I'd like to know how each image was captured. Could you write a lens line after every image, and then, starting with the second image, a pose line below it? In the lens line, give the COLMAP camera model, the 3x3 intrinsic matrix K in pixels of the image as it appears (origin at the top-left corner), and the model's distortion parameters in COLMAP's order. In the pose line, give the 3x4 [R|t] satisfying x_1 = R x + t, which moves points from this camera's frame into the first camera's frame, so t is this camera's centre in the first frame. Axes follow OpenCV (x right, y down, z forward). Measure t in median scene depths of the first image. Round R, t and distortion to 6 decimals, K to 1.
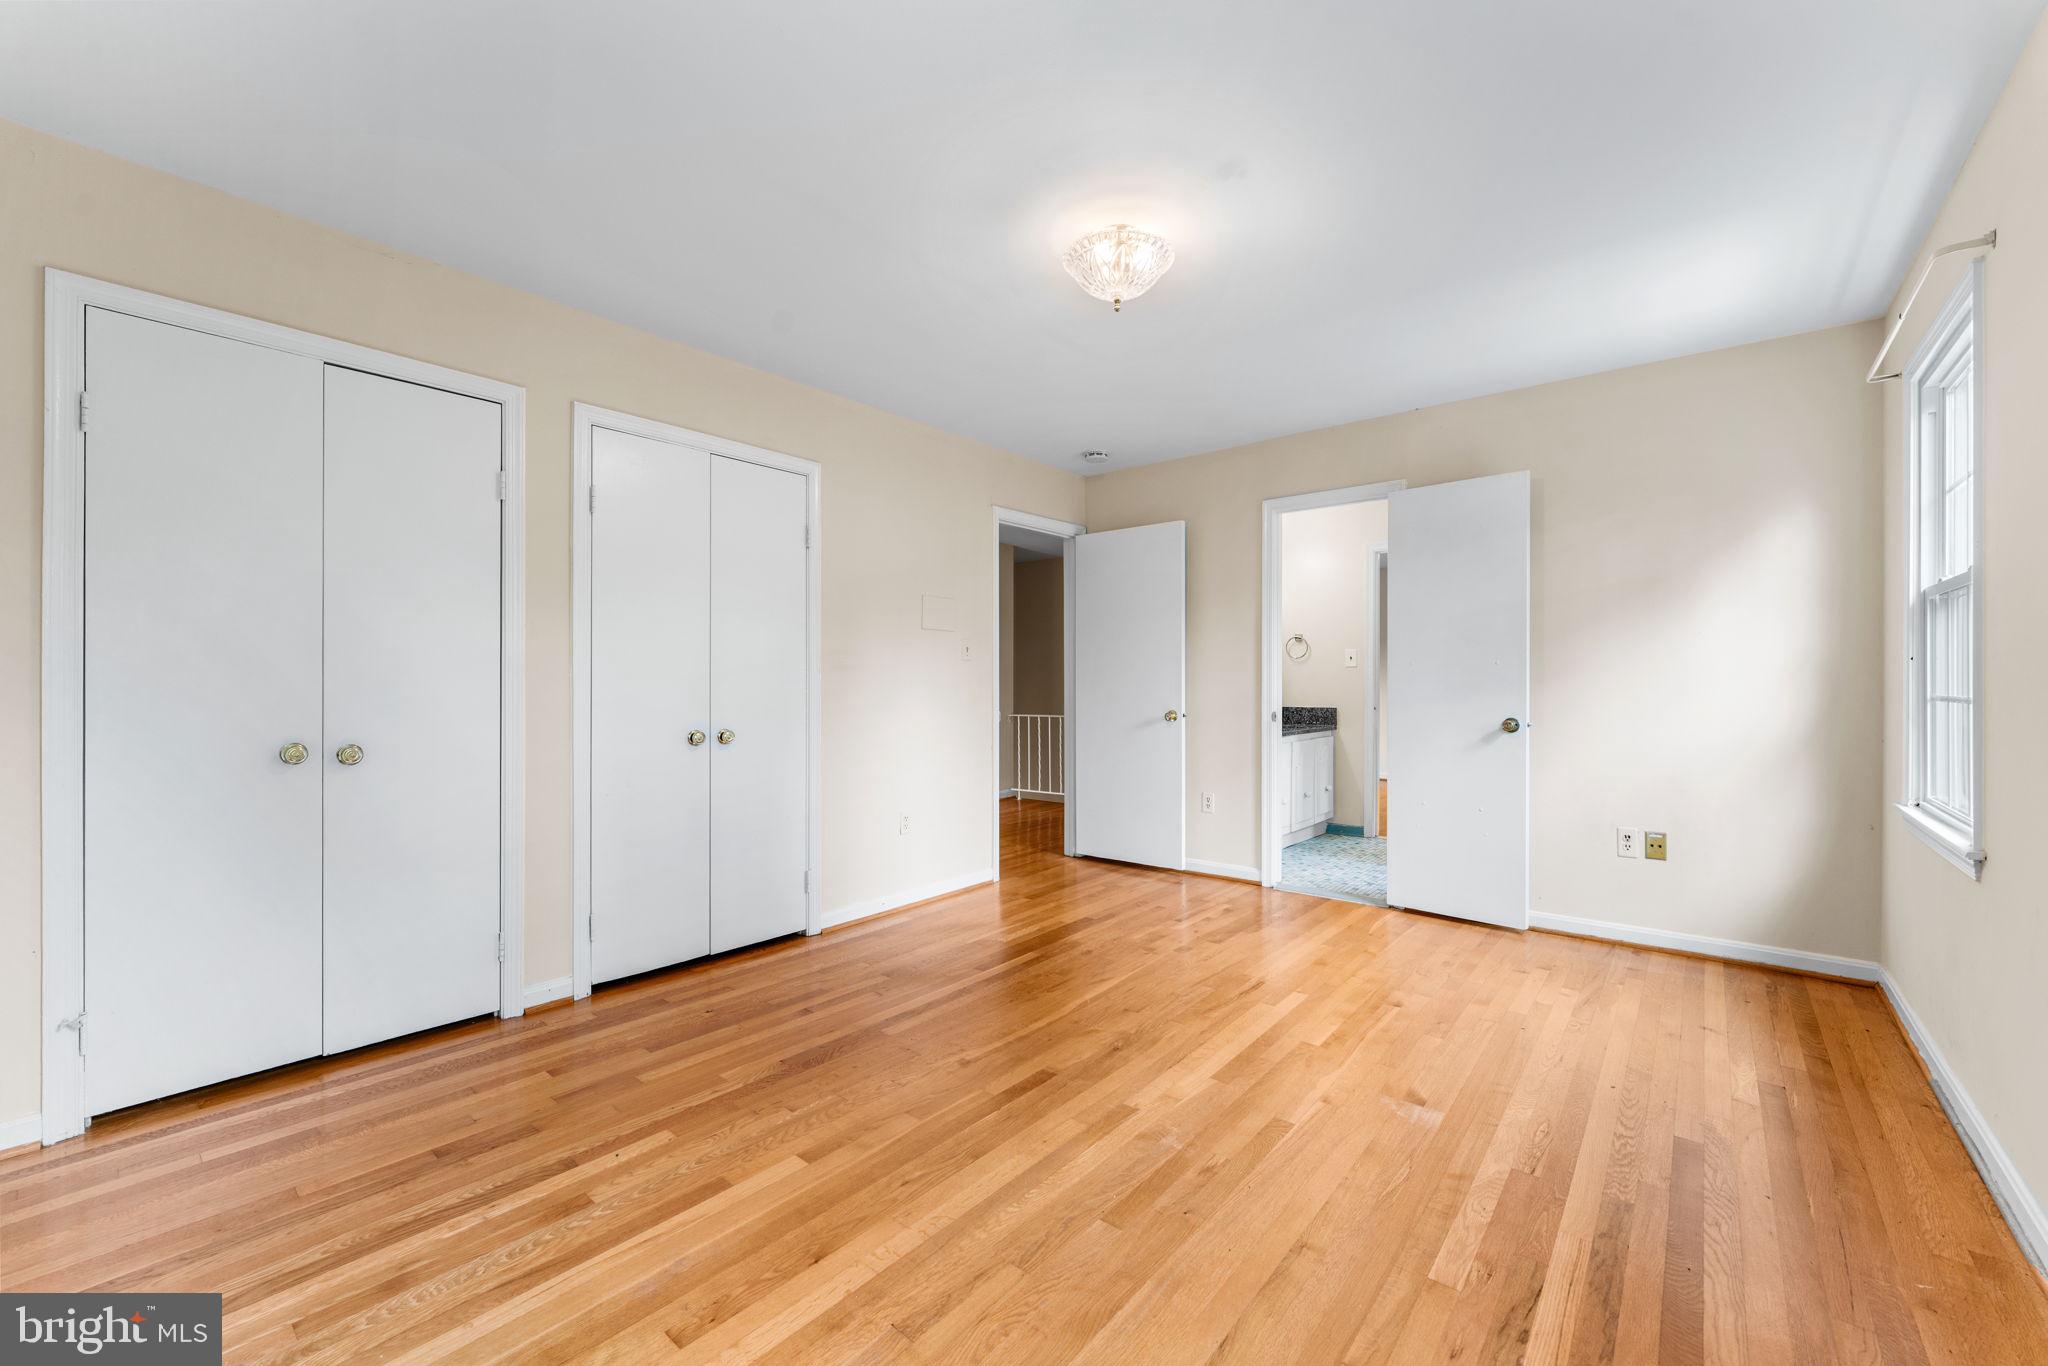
lens RADIAL K [[847.2, 0, 1024.0], [0, 847.2, 683.0], [0, 0, 1]] dist [0.027867, -0.000321]
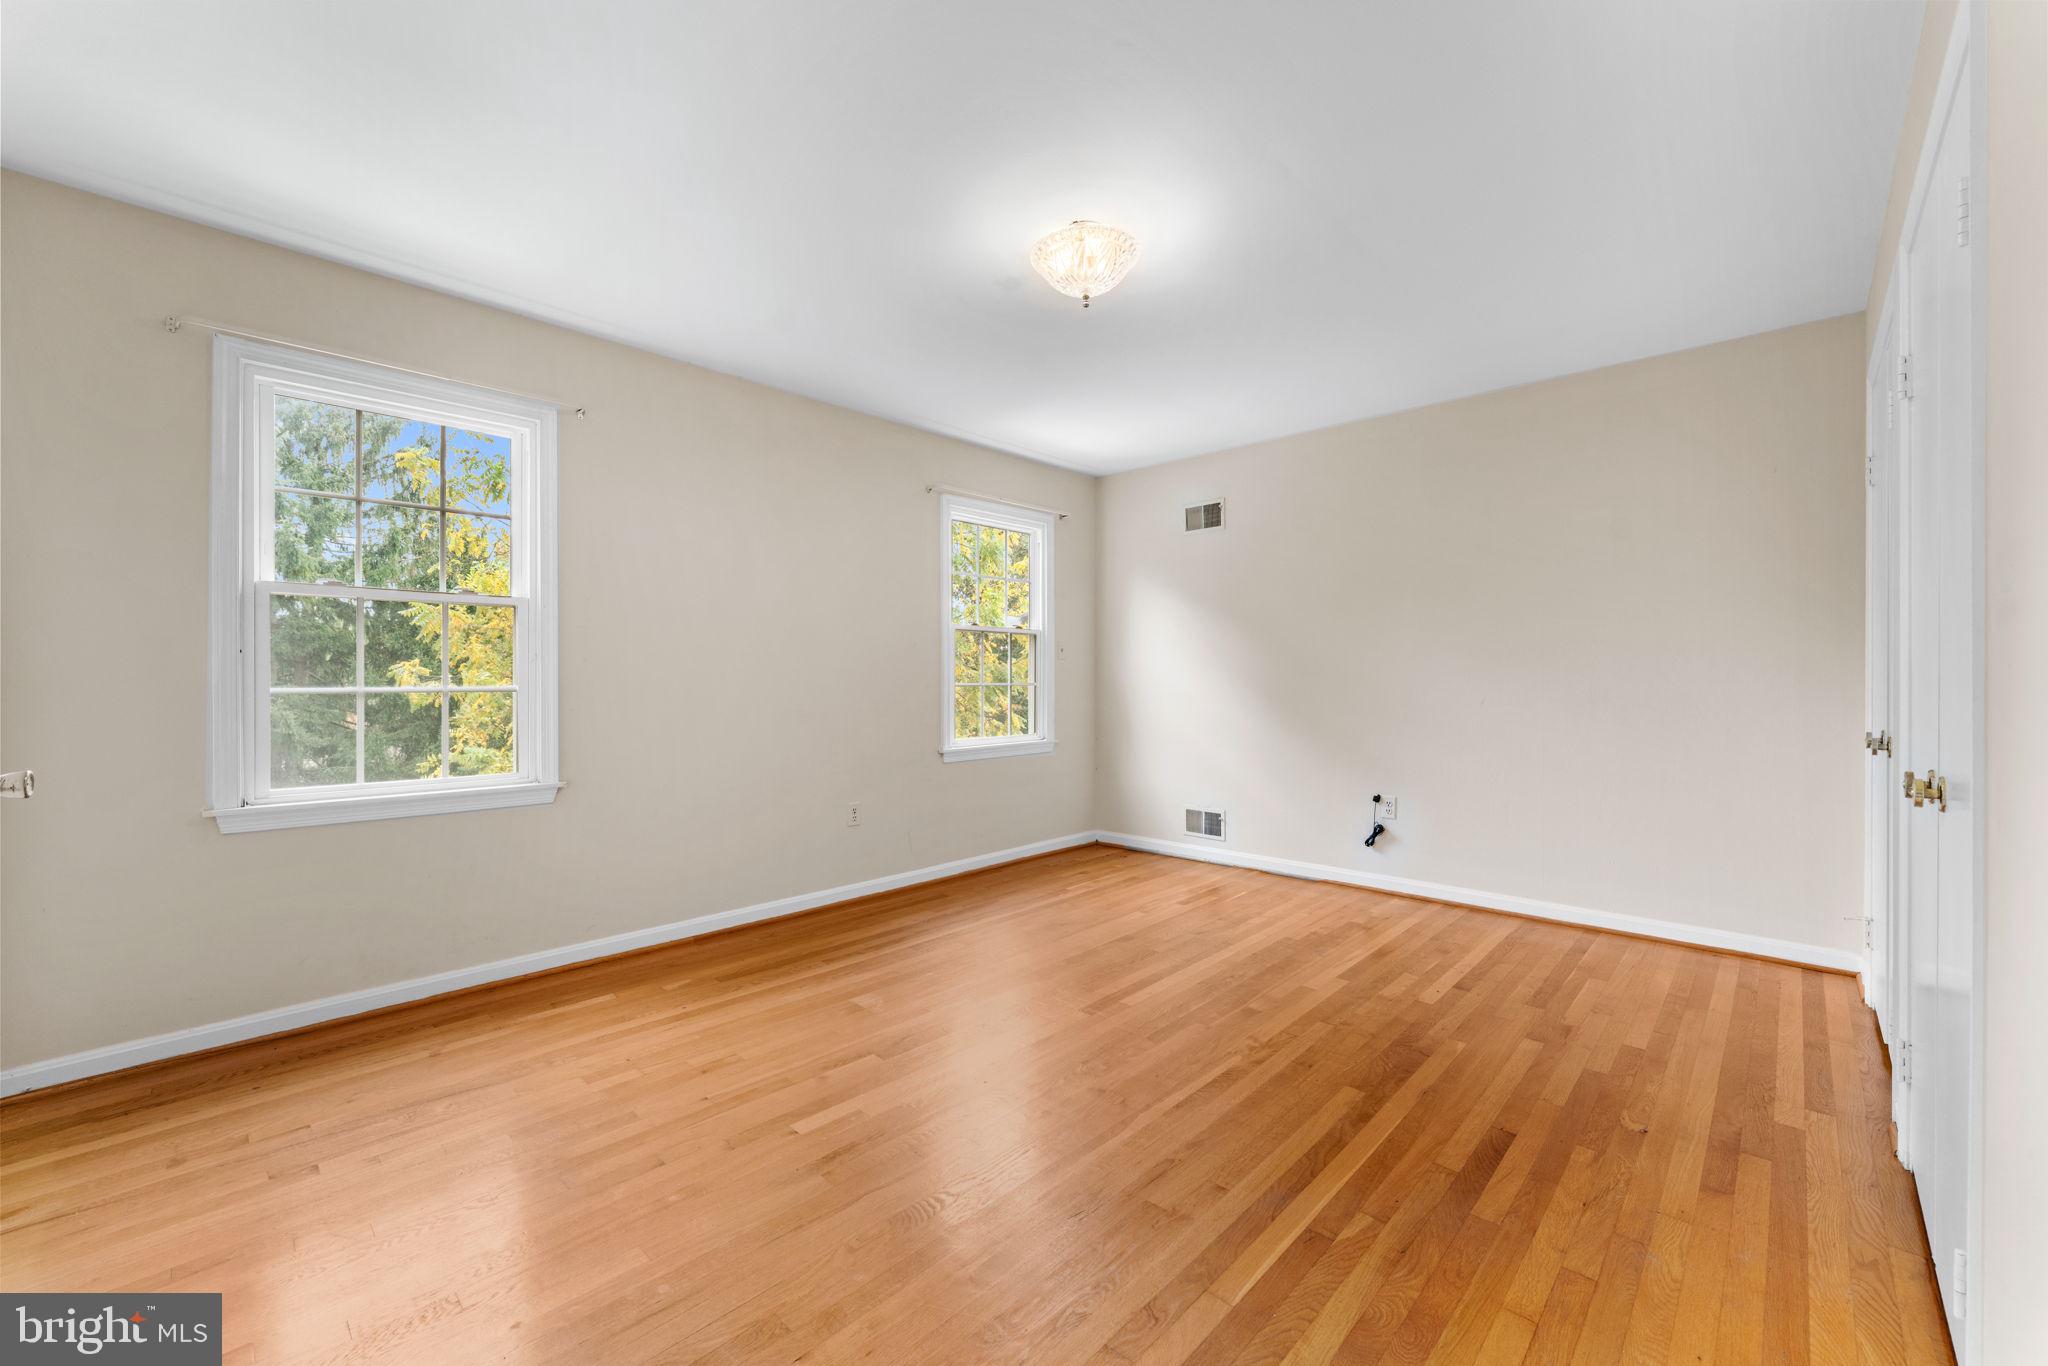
lens RADIAL K [[826.9, 0, 1019.1], [0, 826.9, 677.9], [0, 0, 1]] dist [0.013558, 0.000489]
pose [[-0.997587, 0.001658, 0.069404, 0.128227], [0.001697, 0.999998, 0.000493, 0.003933], [-0.069403, 0.000610, -0.997588, 2.117373]]
